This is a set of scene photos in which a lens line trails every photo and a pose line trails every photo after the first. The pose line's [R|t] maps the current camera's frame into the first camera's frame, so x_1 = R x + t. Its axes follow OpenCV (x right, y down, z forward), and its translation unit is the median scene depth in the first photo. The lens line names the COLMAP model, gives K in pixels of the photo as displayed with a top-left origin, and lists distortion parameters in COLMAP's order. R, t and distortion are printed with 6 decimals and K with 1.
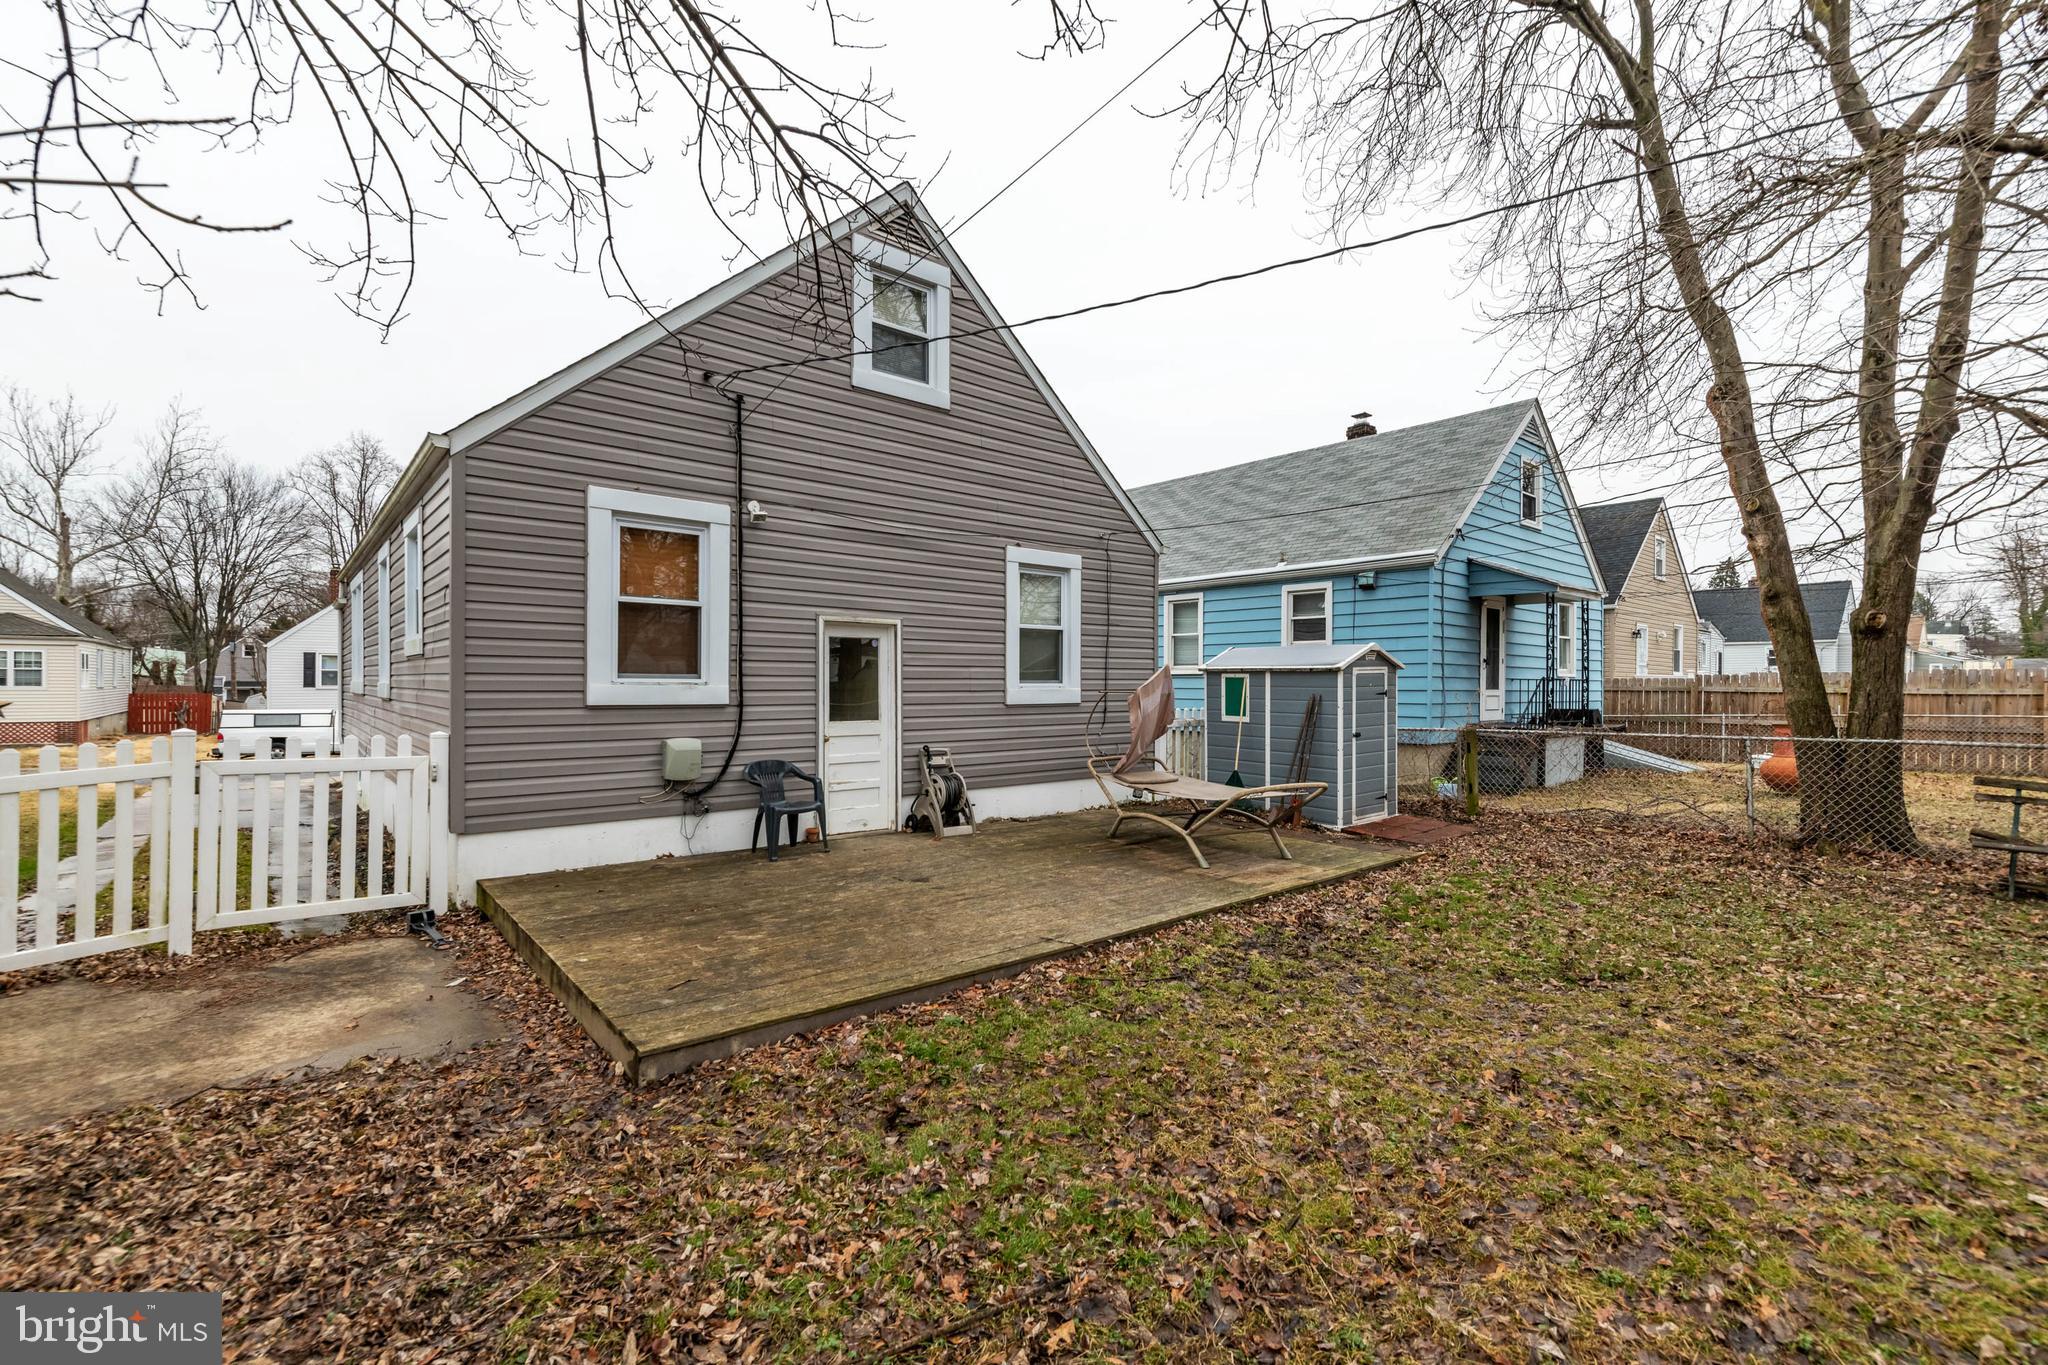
lens RADIAL K [[883.2, 0, 1015.8], [0, 883.2, 672.5], [0, 0, 1]] dist [-0.001625, -0.000682]
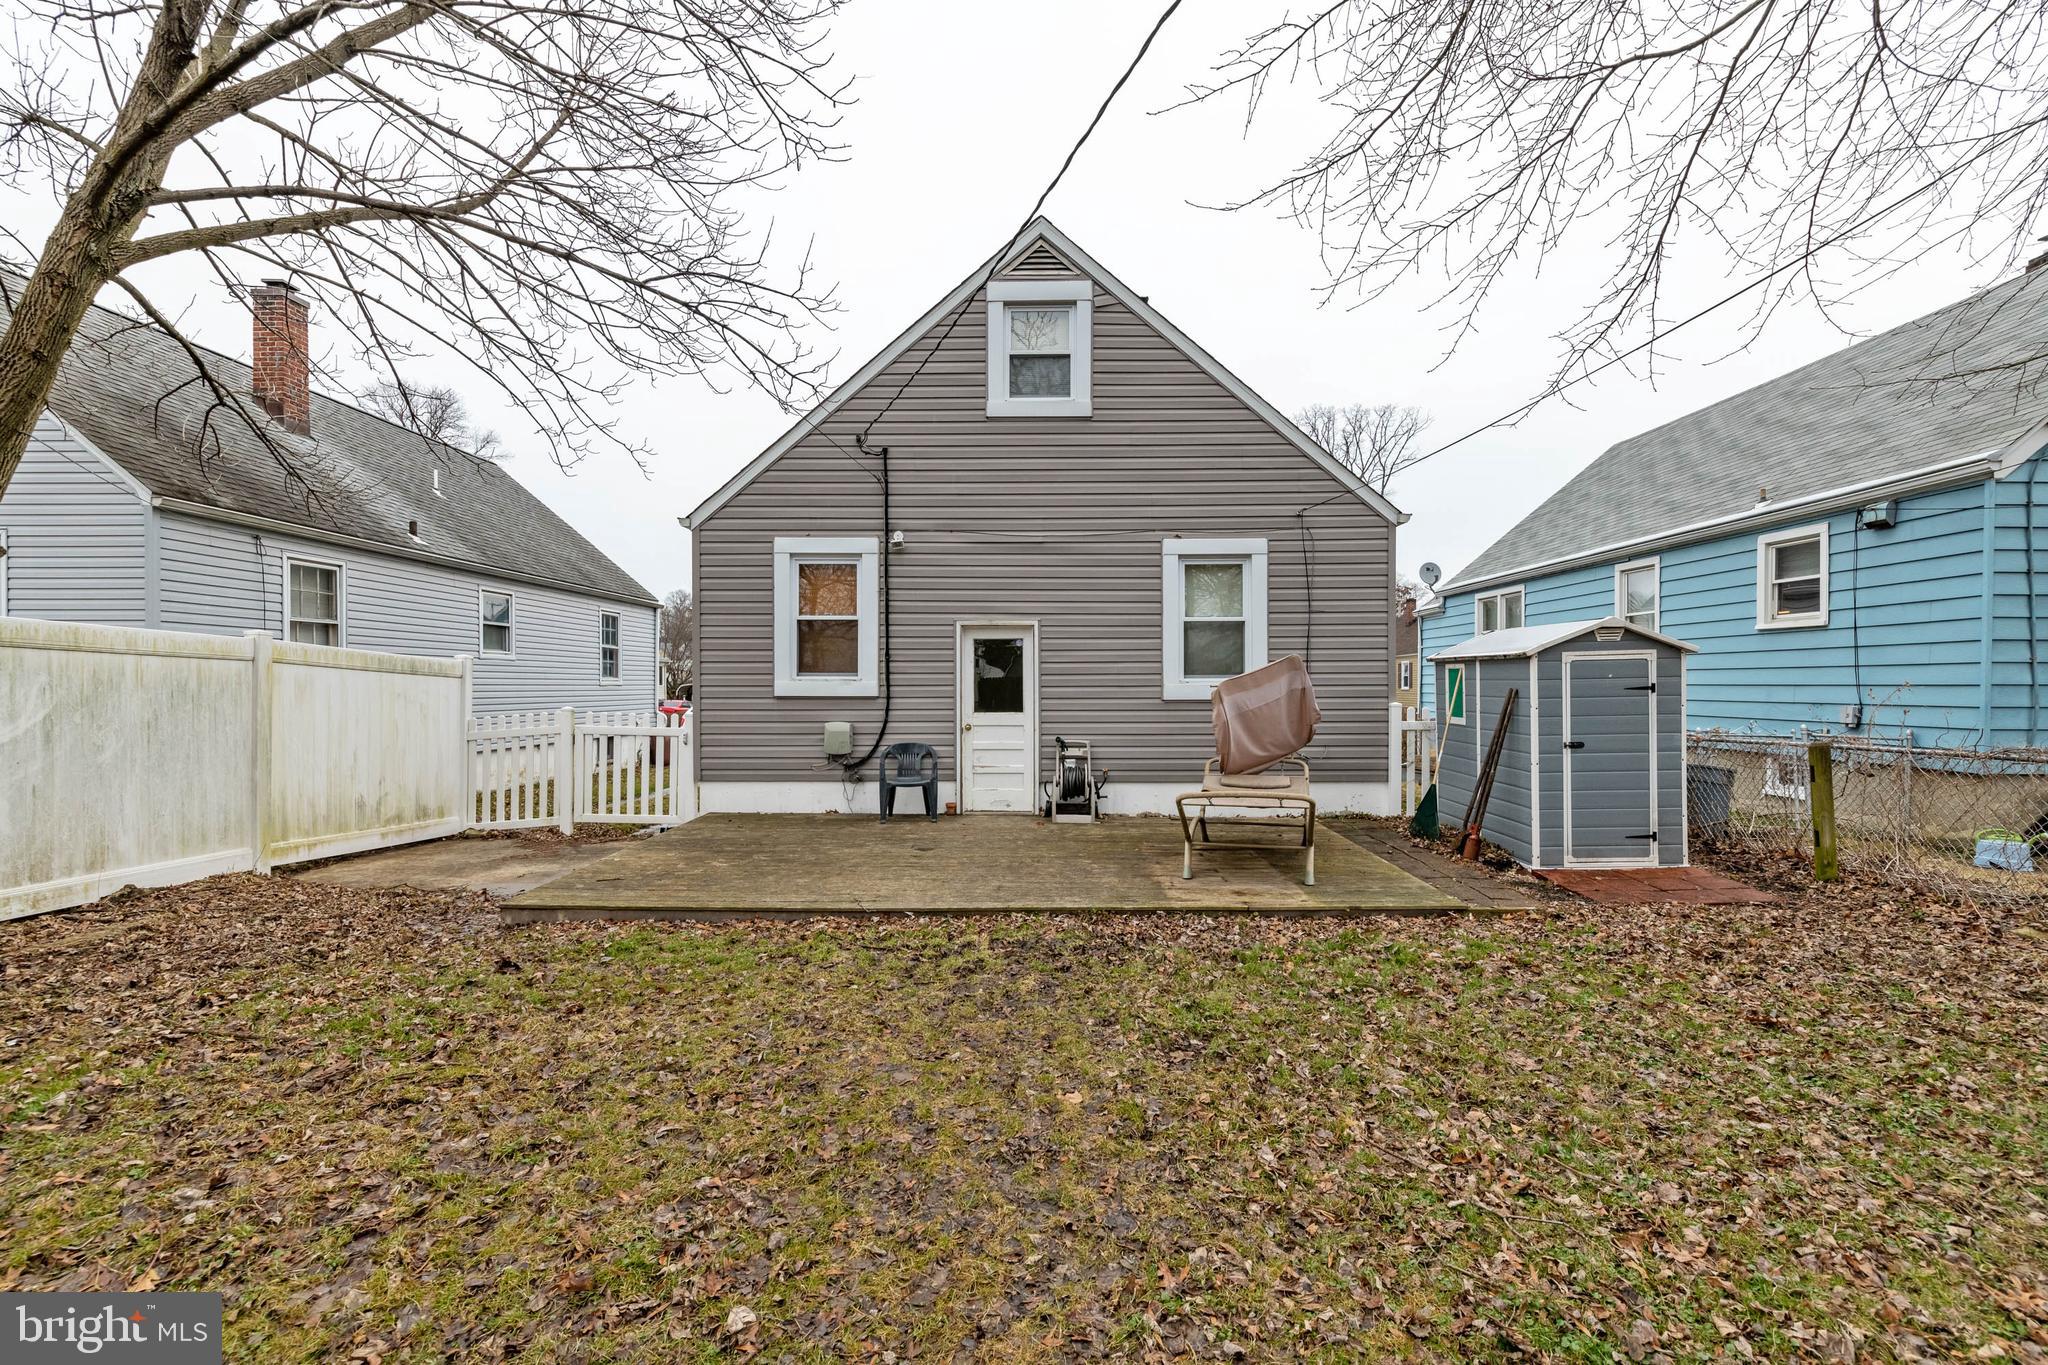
lens RADIAL K [[883.2, 0, 1008.2], [0, 883.2, 675.1], [0, 0, 1]] dist [-0.001625, -0.000682]
pose [[0.749687, -0.012304, -0.661678, 0.577579], [0.012433, 0.999913, -0.004508, 0.012155], [0.661675, -0.004847, 0.749775, 0.165092]]
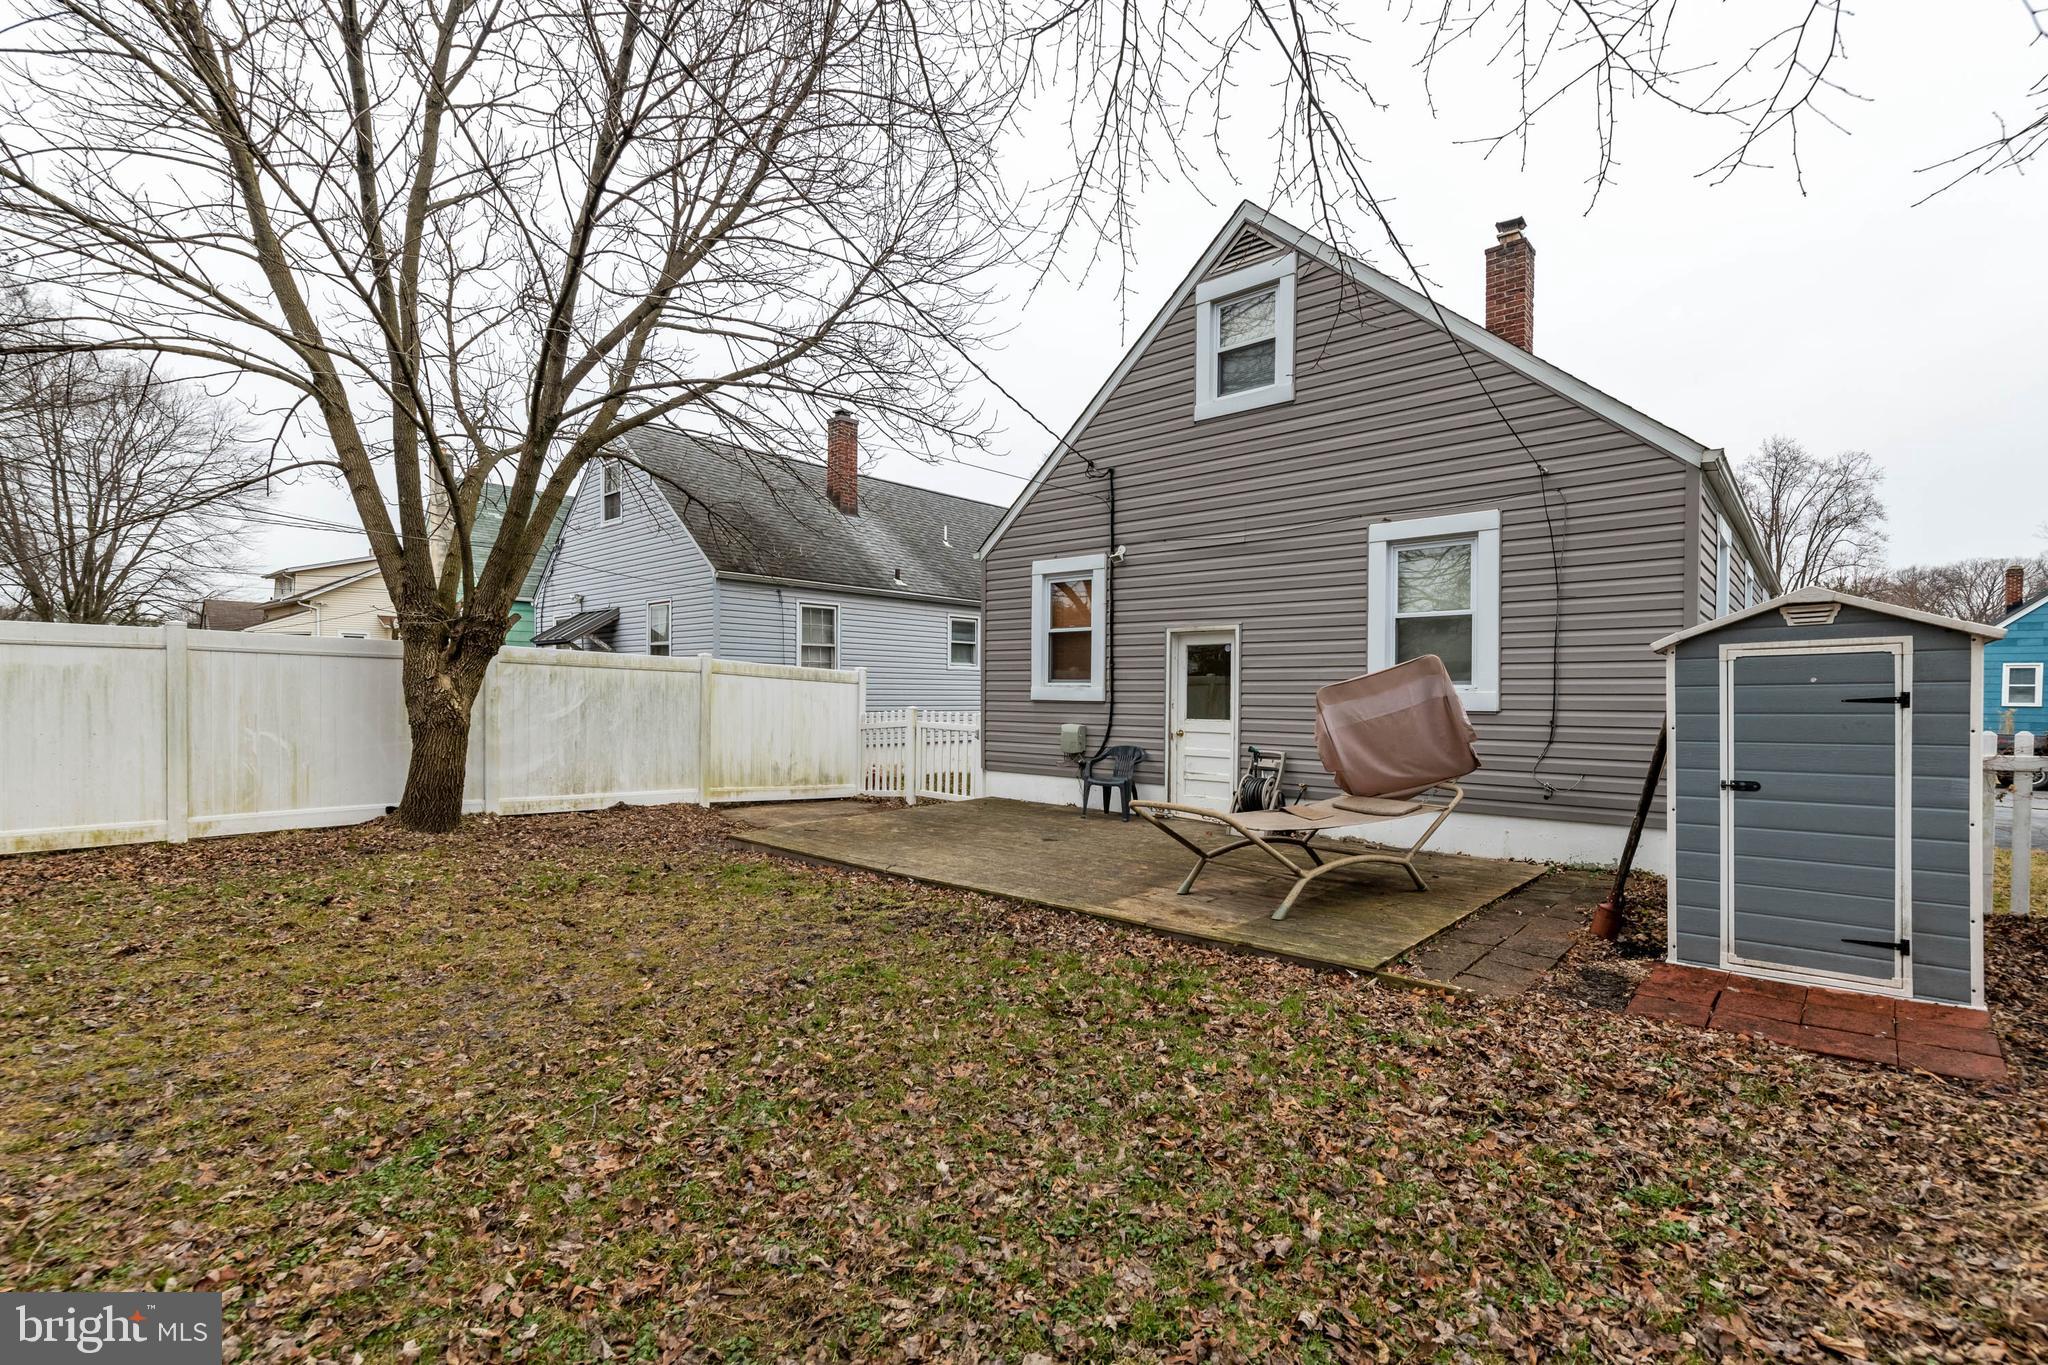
lens RADIAL K [[883.2, 0, 1026.7], [0, 883.2, 689.9], [0, 0, 1]] dist [-0.001625, -0.000682]
pose [[0.151954, -0.005834, -0.988370, 0.889284], [0.005035, 0.999974, -0.005129, 0.022191], [0.988375, -0.004198, 0.151980, 0.610415]]
